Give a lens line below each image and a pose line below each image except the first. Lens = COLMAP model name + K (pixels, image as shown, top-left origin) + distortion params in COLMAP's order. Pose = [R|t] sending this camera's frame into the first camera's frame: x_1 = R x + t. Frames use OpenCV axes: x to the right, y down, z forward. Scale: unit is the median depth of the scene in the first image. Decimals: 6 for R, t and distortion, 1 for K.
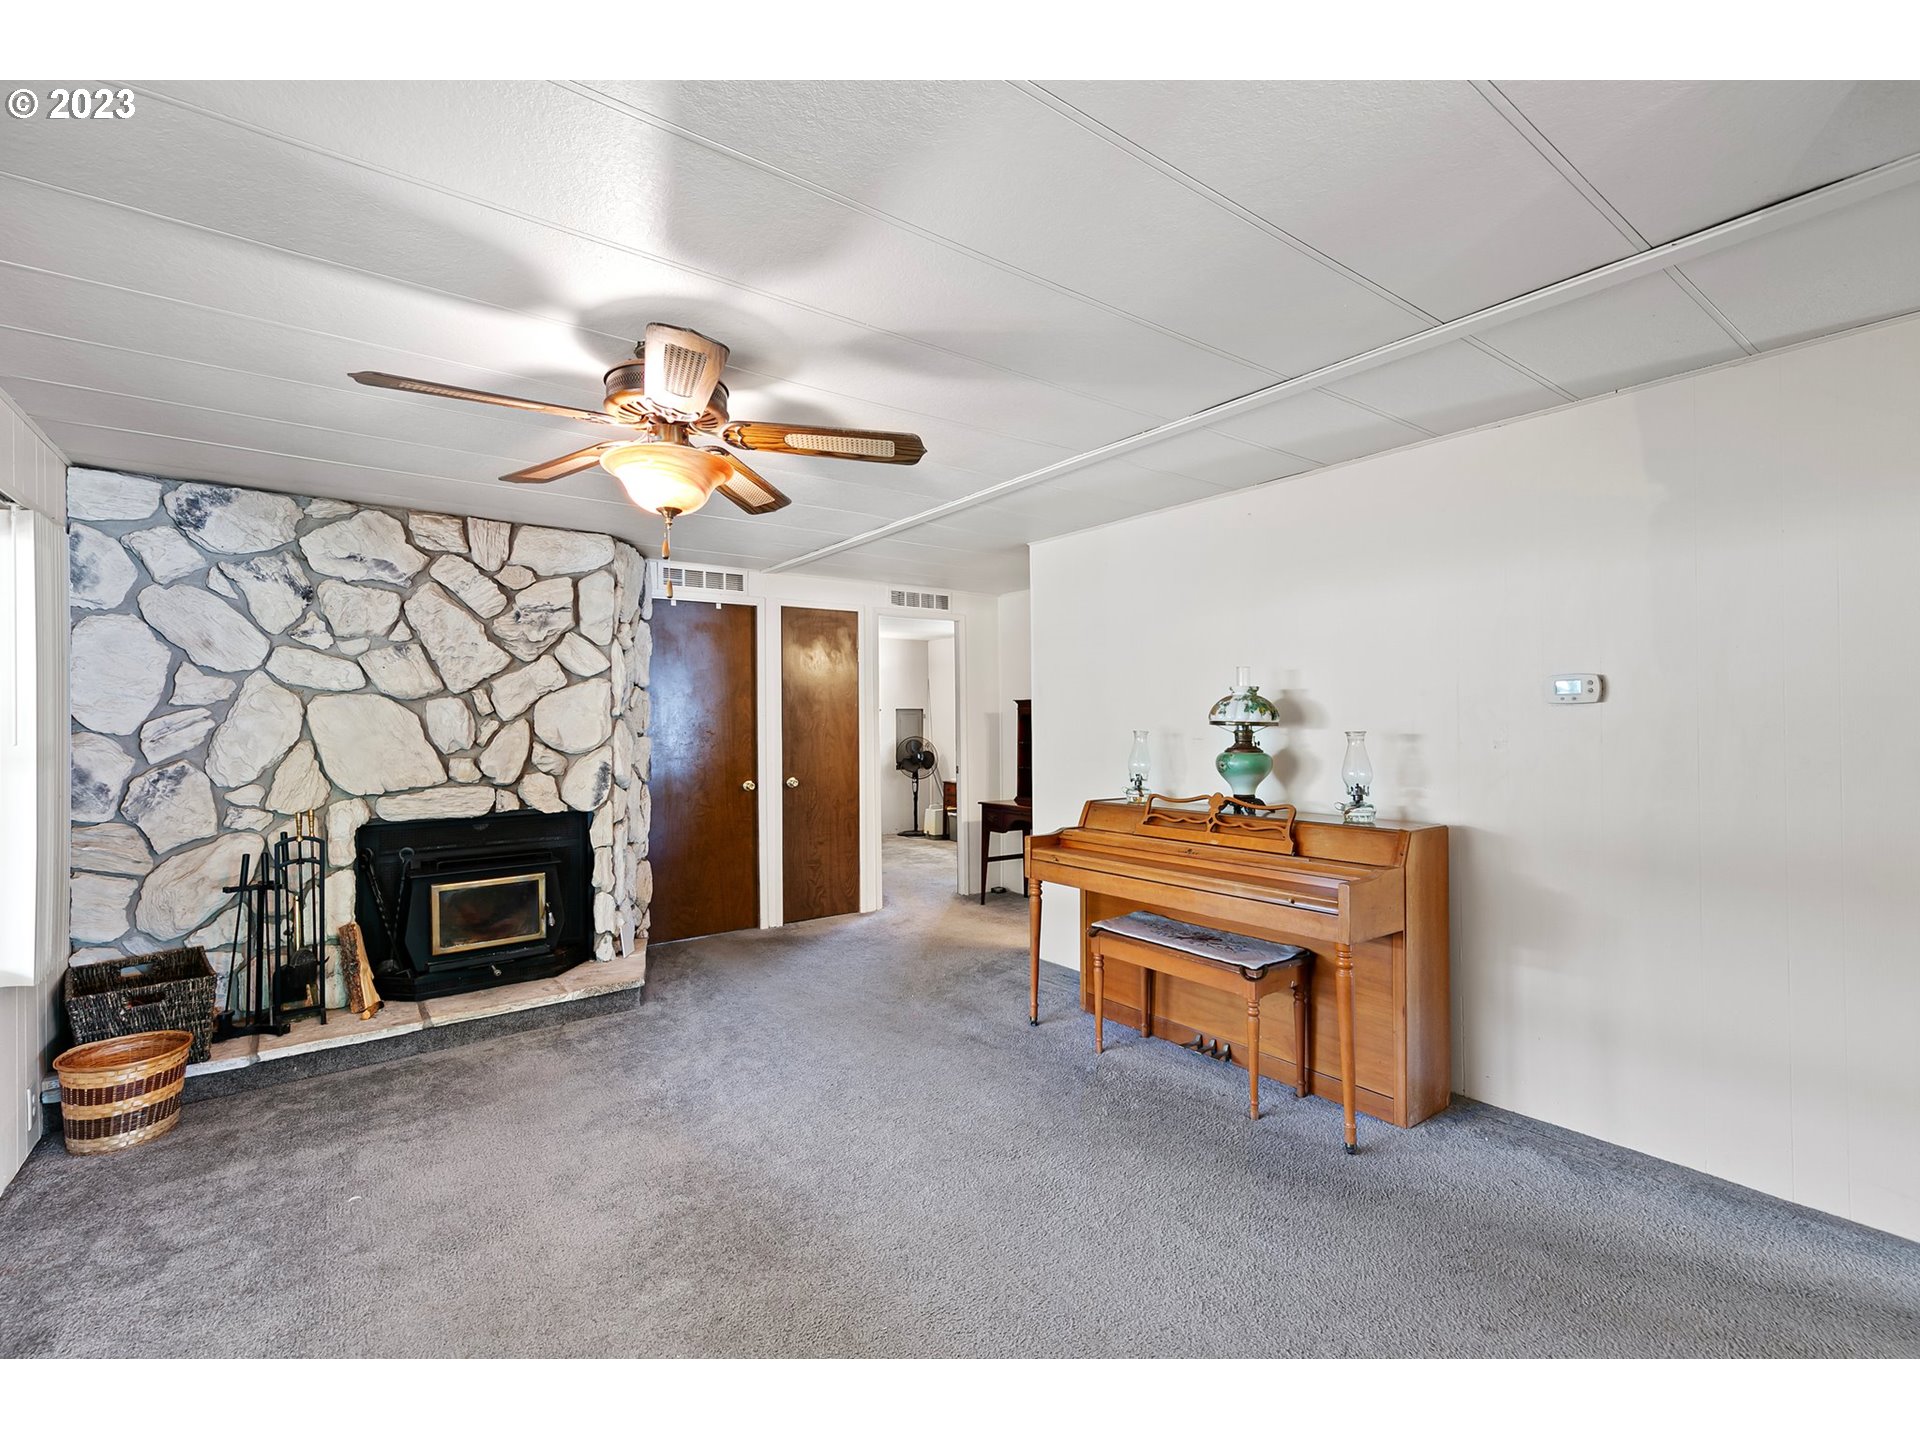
lens RADIAL K [[849.0, 0, 965.4], [0, 849.0, 715.8], [0, 0, 1]] dist [0.003700, 0.000500]
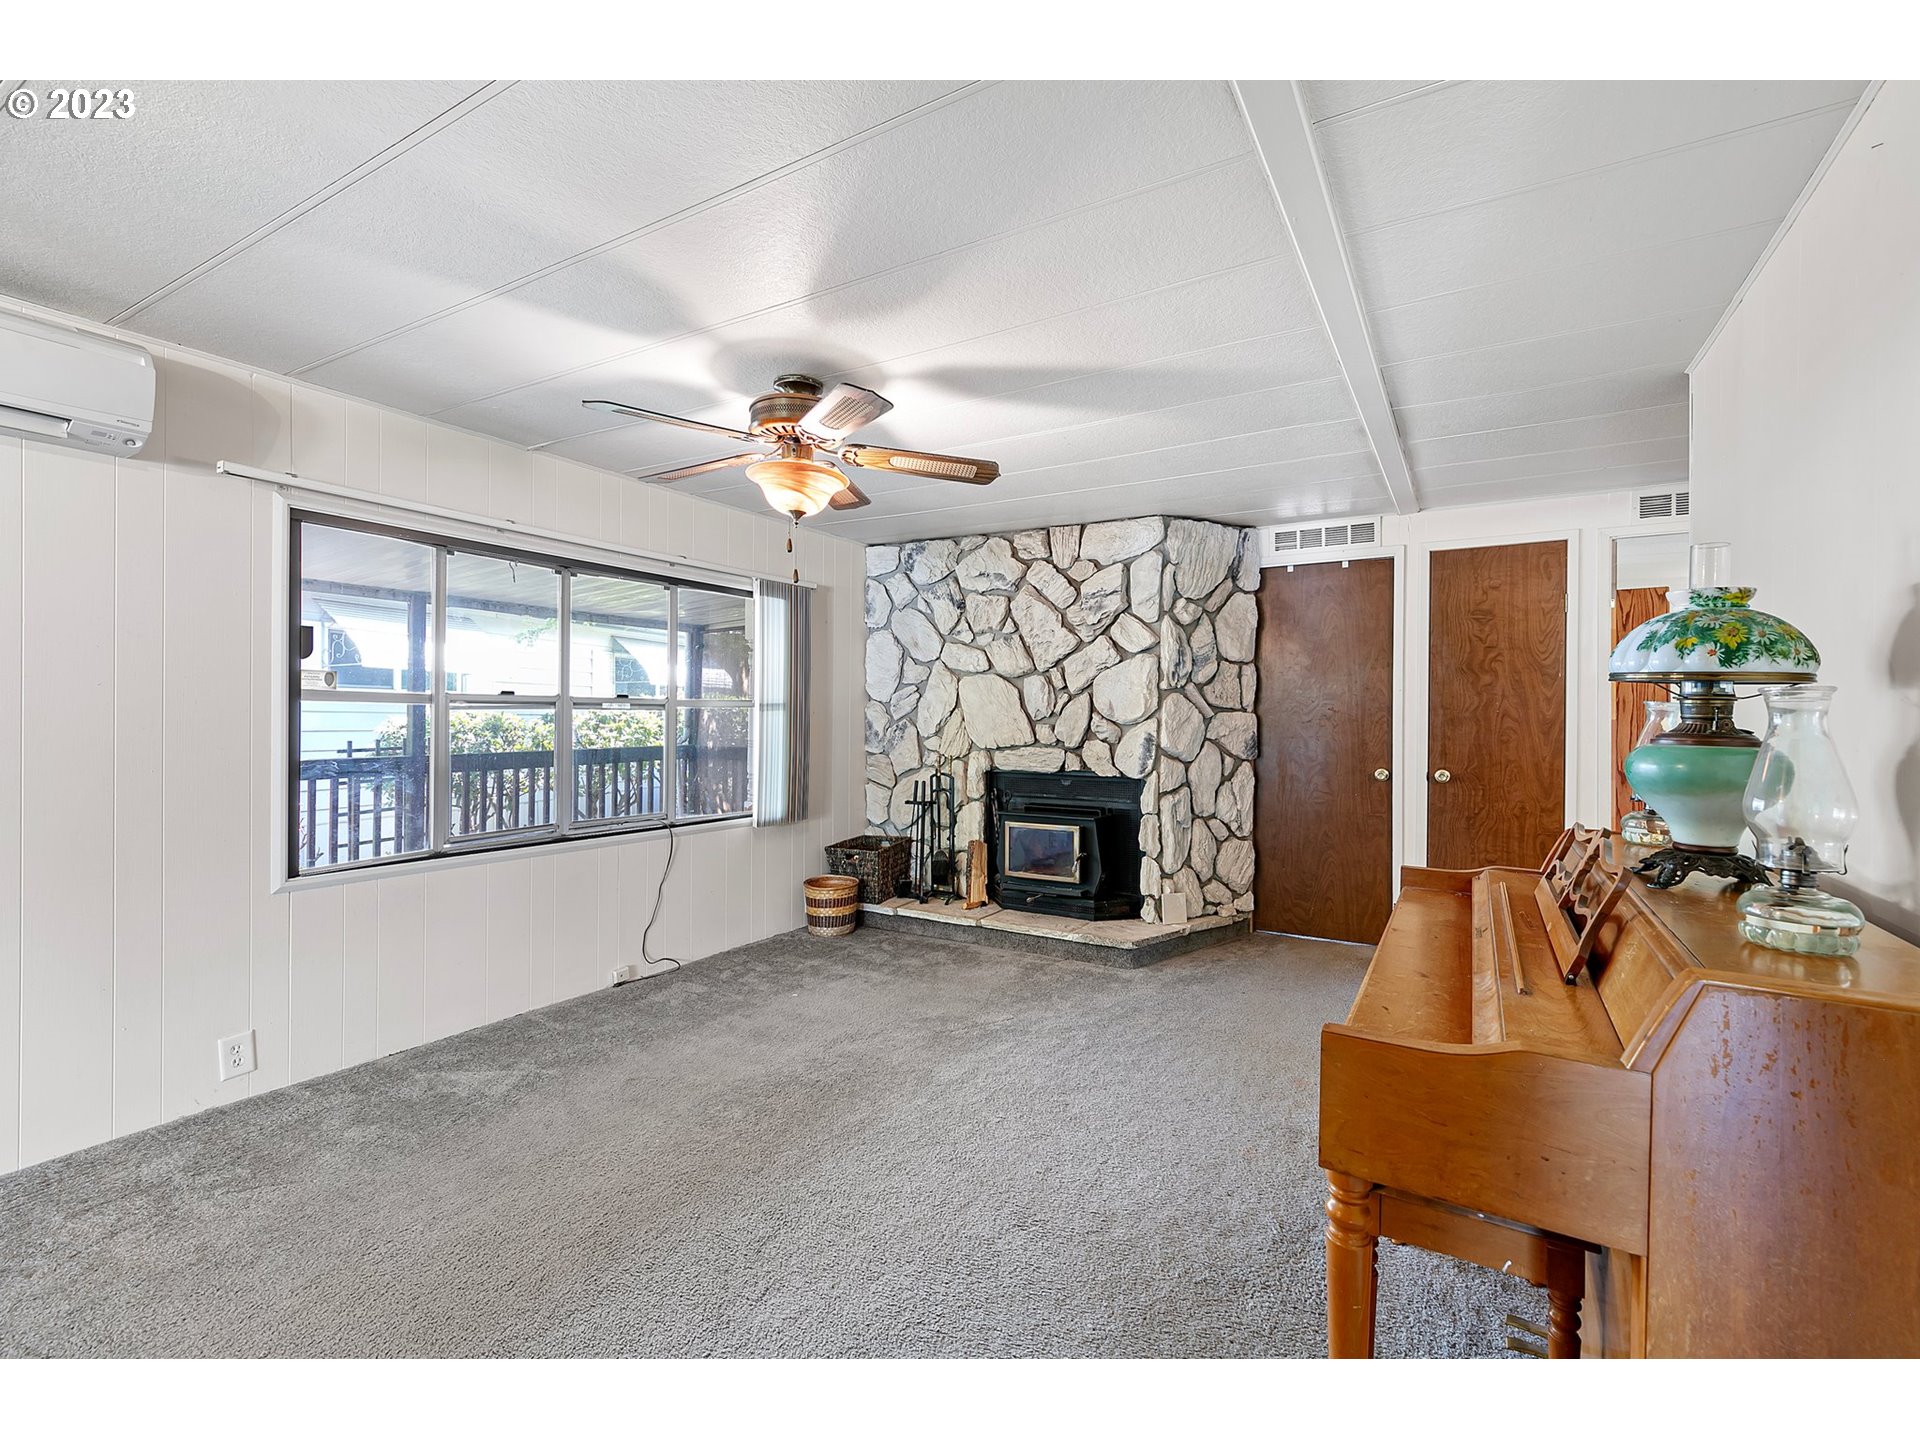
lens RADIAL K [[853.6, 0, 967.4], [0, 853.6, 712.2], [0, 0, 1]] dist [0.000824, -0.000013]
pose [[0.373035, 0.011147, -0.927750, 0.530080], [-0.005151, 0.999937, 0.009943, 0.021082], [0.927803, 0.001070, 0.373069, 0.447941]]
